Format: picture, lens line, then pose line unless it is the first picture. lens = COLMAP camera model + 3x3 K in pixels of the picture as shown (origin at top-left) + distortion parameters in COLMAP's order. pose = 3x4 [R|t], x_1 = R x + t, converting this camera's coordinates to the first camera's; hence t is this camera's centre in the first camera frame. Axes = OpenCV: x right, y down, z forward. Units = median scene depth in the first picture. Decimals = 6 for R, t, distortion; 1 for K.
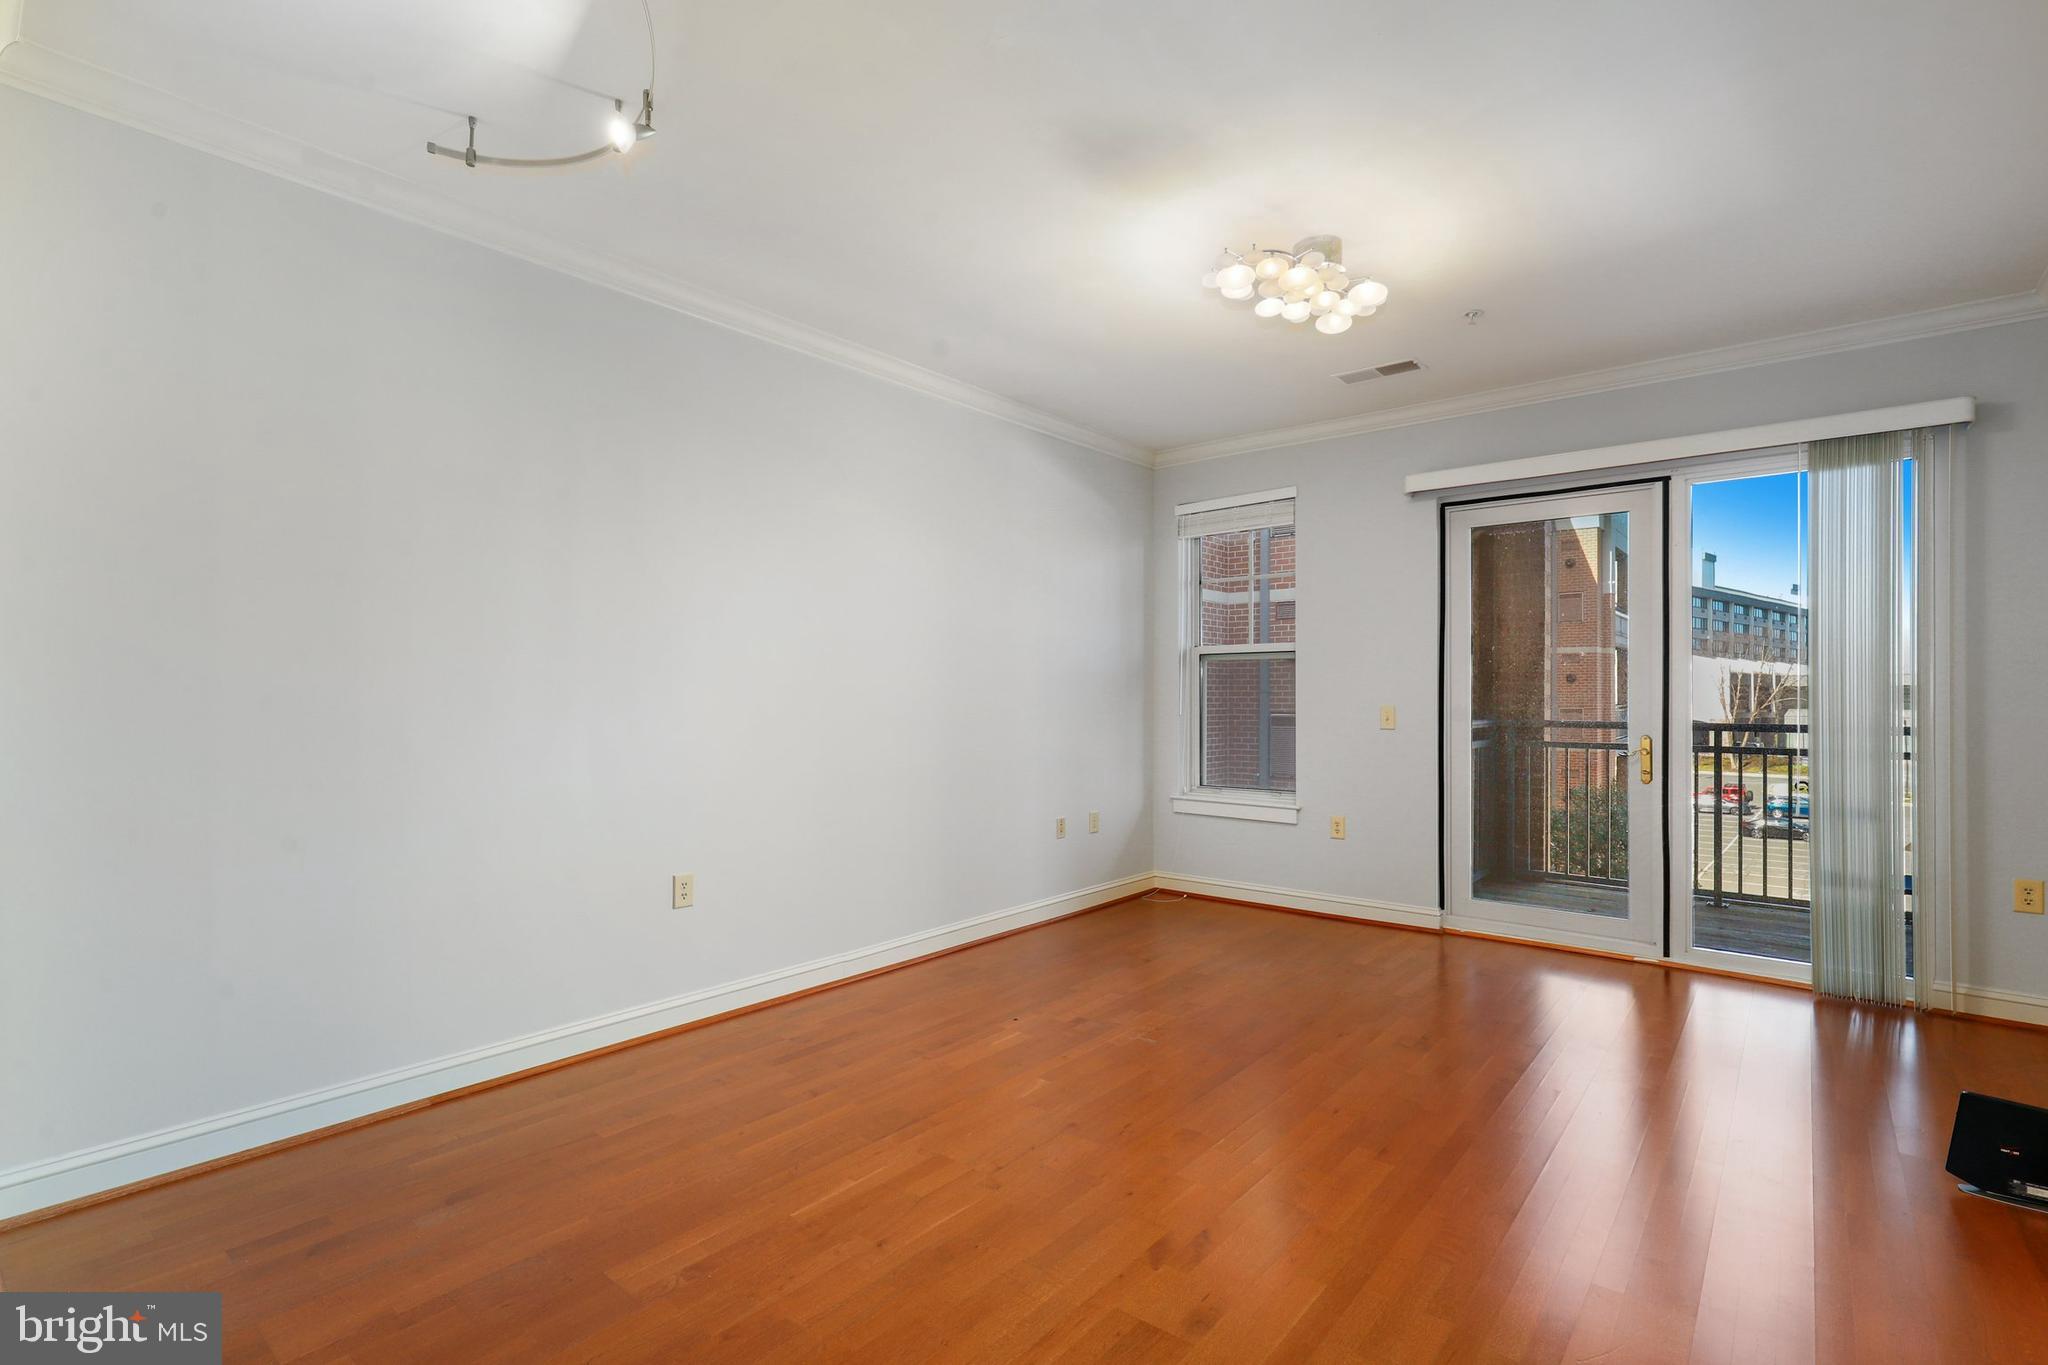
lens RADIAL K [[955.3, 0, 1037.3], [0, 955.3, 698.6], [0, 0, 1]] dist [0.009092, 0.005469]
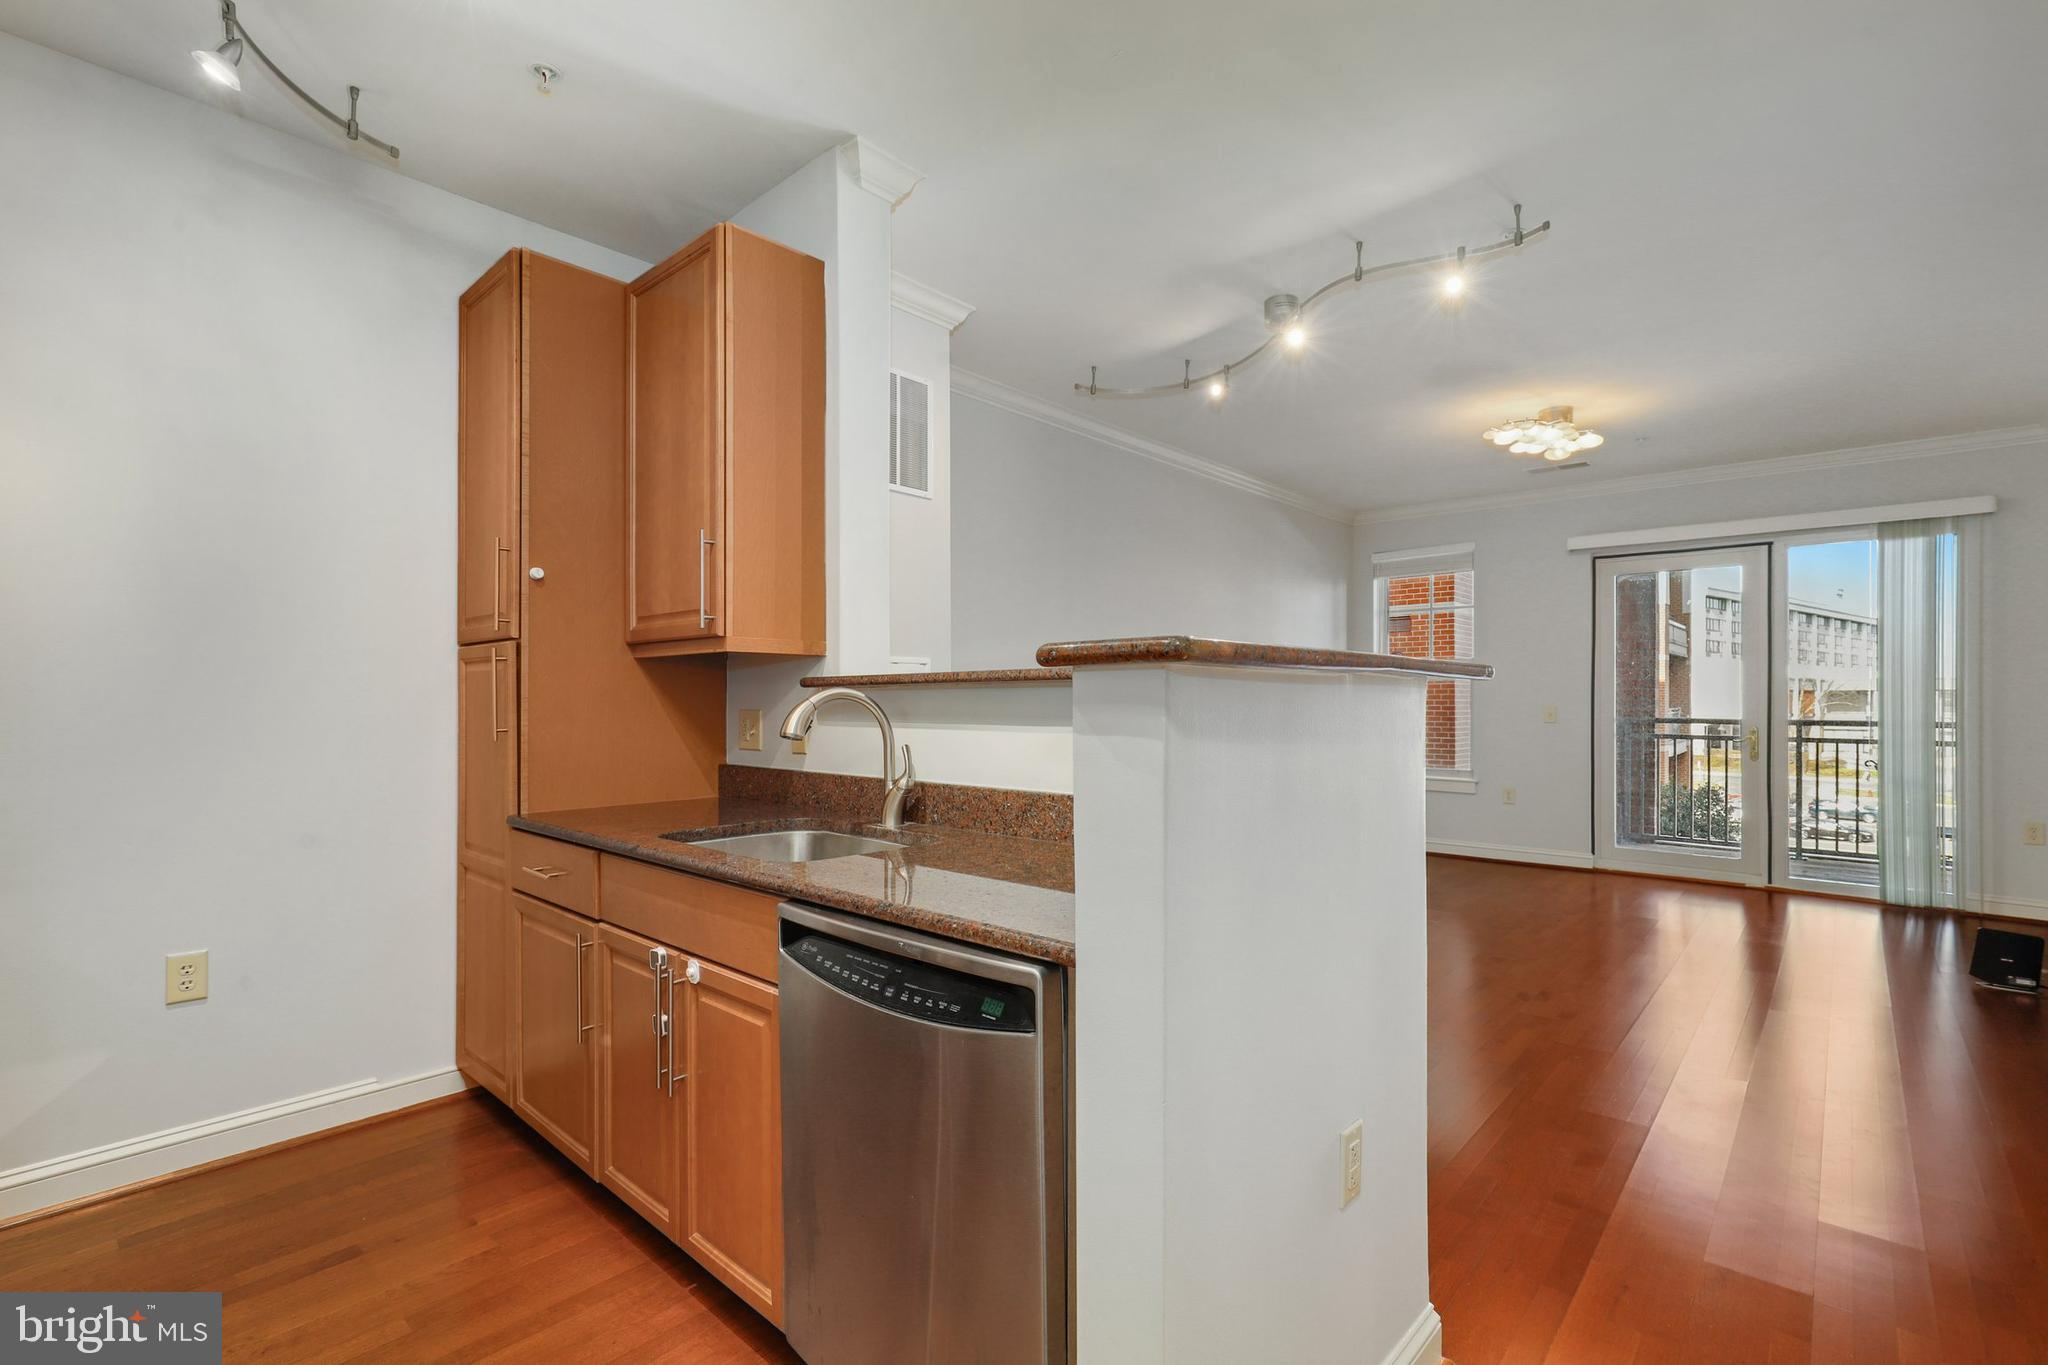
lens RADIAL K [[955.3, 0, 1014.6], [0, 955.3, 707.8], [0, 0, 1]] dist [0.009092, 0.005469]
pose [[0.999312, -0.000186, -0.037075, -0.405340], [0.000329, 0.999993, 0.003842, 0.005729], [0.037074, -0.003851, 0.999305, -0.457098]]
